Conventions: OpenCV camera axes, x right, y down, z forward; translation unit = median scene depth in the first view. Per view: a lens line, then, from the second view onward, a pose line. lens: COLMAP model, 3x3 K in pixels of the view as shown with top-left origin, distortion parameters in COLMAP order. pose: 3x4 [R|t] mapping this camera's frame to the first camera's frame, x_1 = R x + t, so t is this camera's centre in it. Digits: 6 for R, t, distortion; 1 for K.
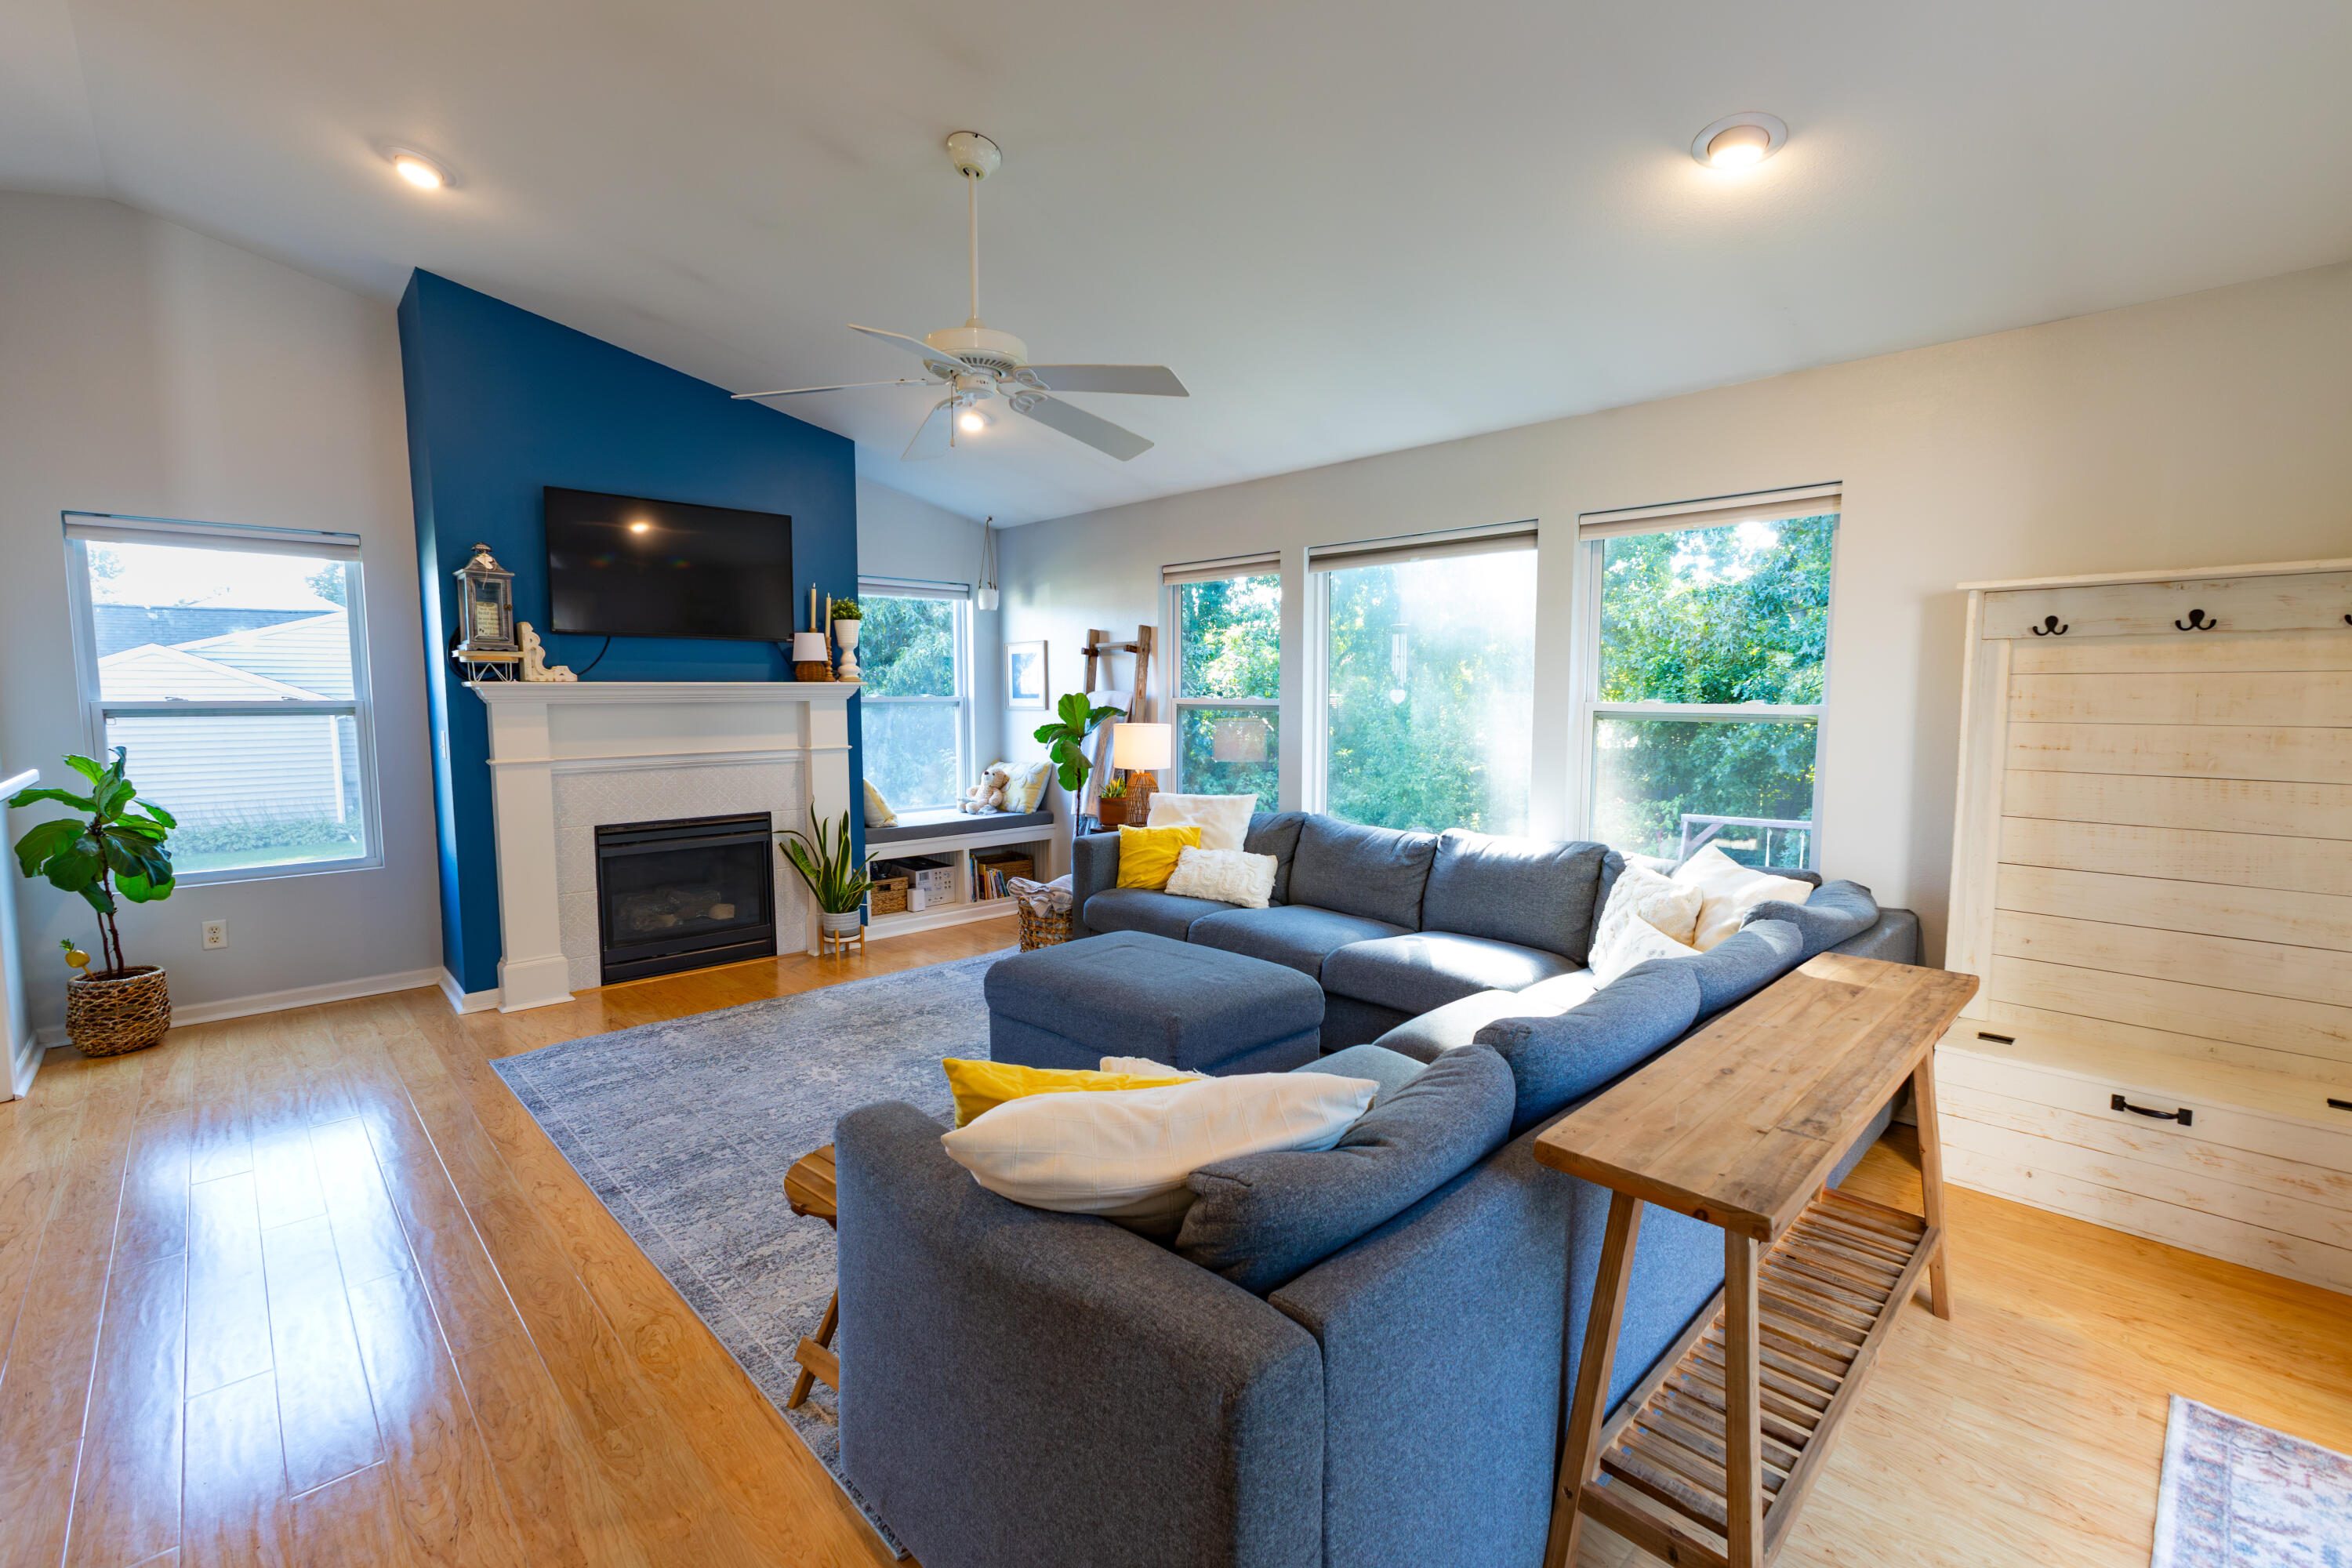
lens RADIAL K [[1019.0, 0, 1170.2], [0, 1019.0, 778.2], [0, 0, 1]] dist [0.000216, 0.000973]
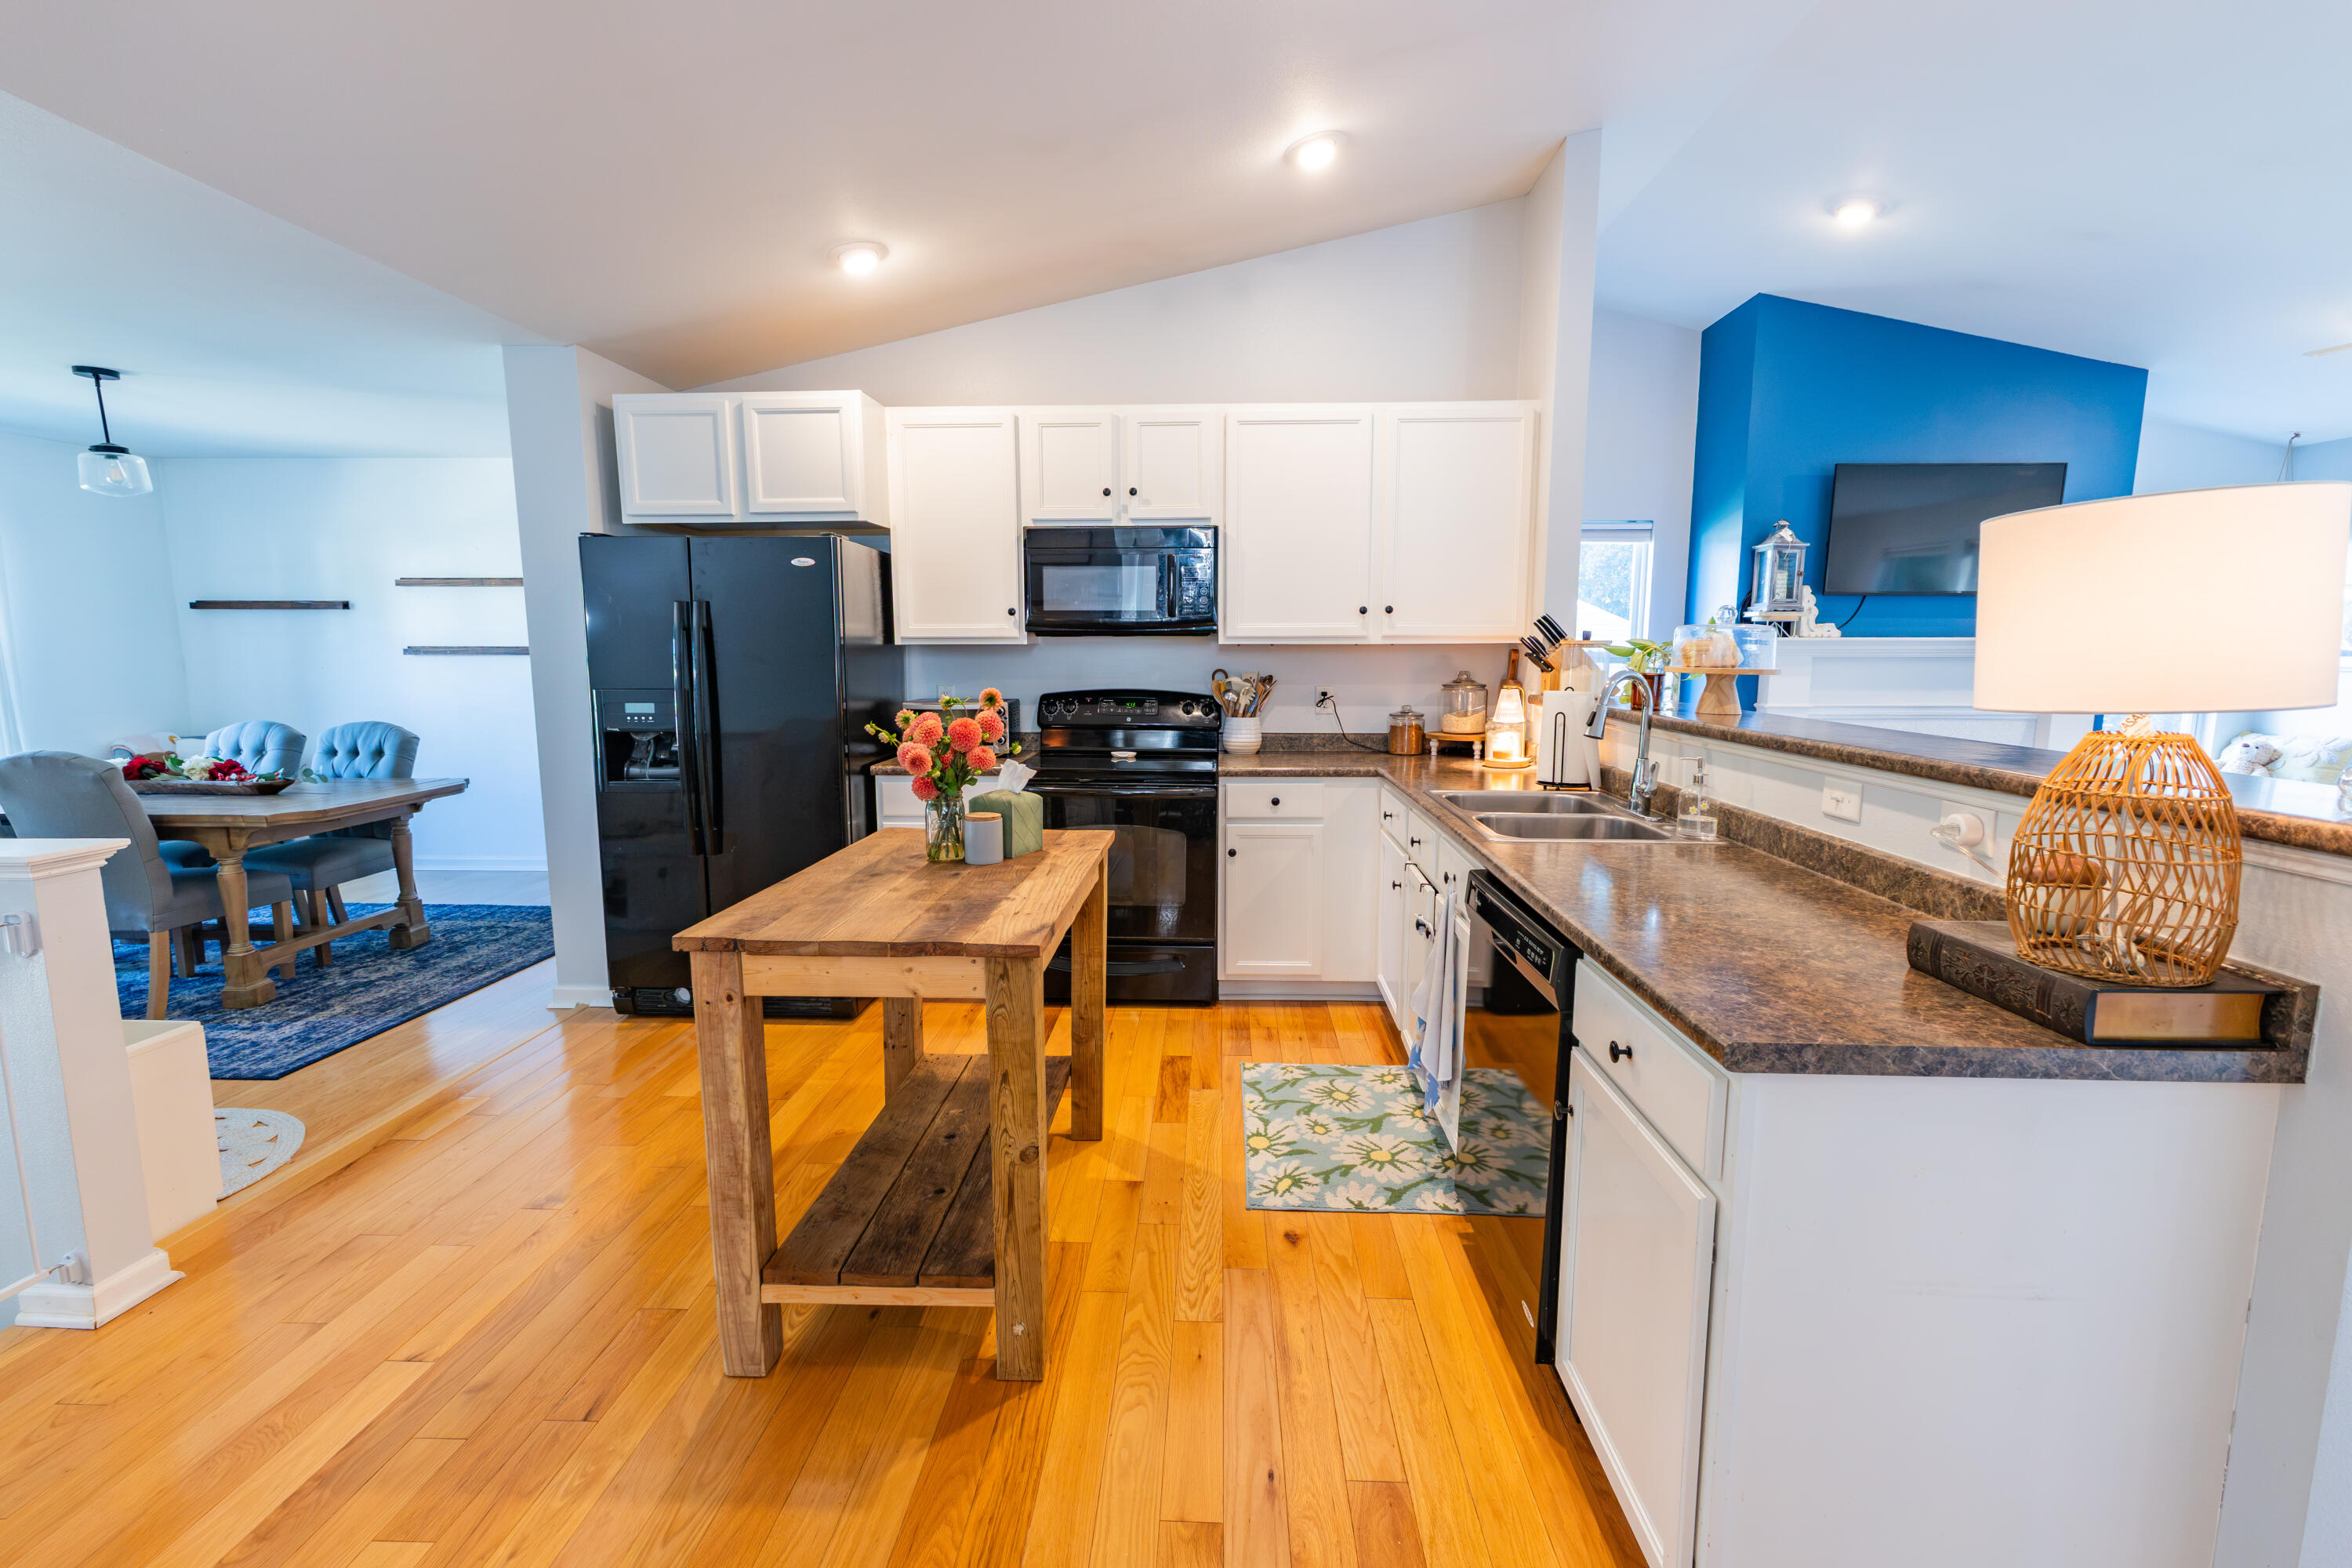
lens RADIAL K [[1019.0, 0, 1175.6], [0, 1019.0, 791.4], [0, 0, 1]] dist [0.000216, 0.000973]
pose [[0.690873, 0.093039, -0.716965, -0.228462], [-0.063107, 0.995660, 0.068394, 0.038462], [0.720217, -0.002006, 0.693746, -0.268400]]
